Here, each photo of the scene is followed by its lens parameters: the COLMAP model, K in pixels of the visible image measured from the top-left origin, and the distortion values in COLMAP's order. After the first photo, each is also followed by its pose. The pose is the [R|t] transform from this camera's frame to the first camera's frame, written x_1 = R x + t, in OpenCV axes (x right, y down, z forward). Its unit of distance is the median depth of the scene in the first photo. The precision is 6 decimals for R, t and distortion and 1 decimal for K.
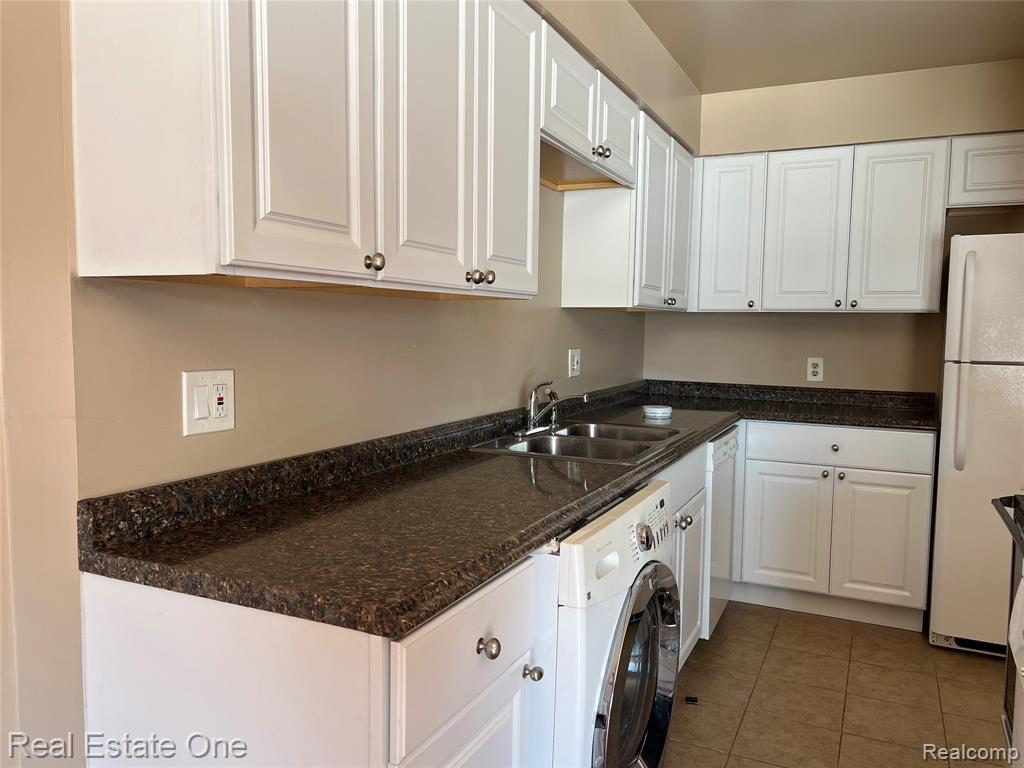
lens RADIAL K [[774.5, 0, 518.0], [0, 774.5, 384.3], [0, 0, 1]] dist [0.034500, -0.010313]
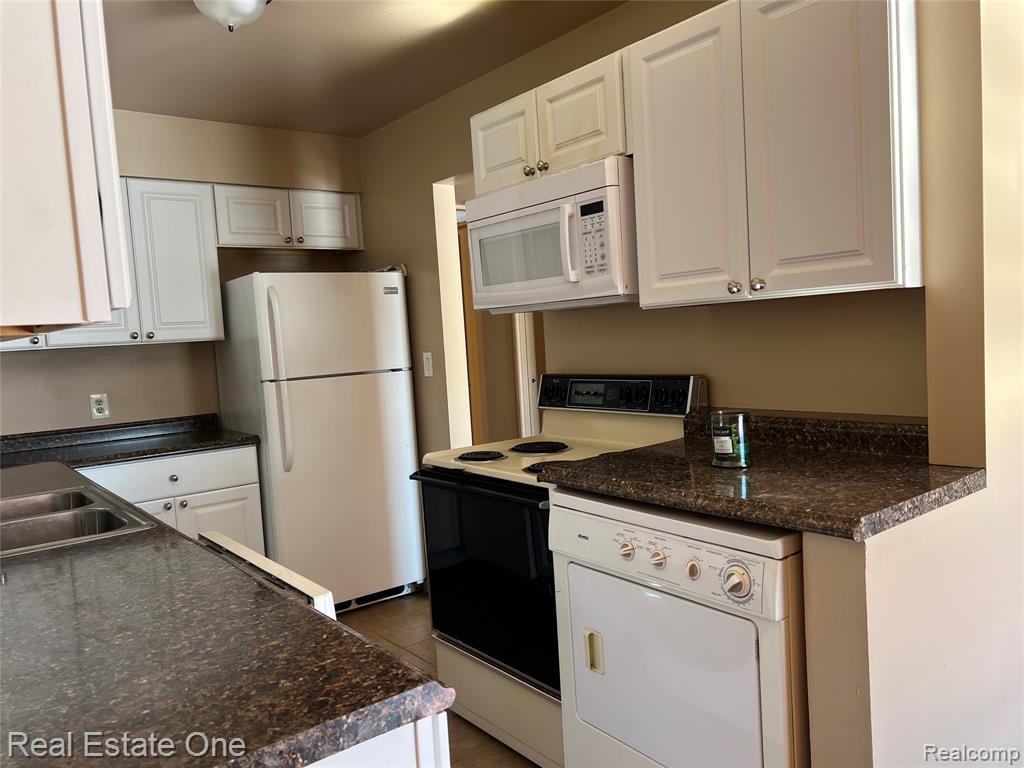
lens RADIAL K [[774.5, 0, 508.7], [0, 774.5, 386.3], [0, 0, 1]] dist [0.034500, -0.010313]
pose [[0.459318, -0.105217, 0.882018, -0.270825], [0.133417, 0.989867, 0.048604, -0.027233], [-0.878195, 0.095352, 0.468702, 0.136722]]
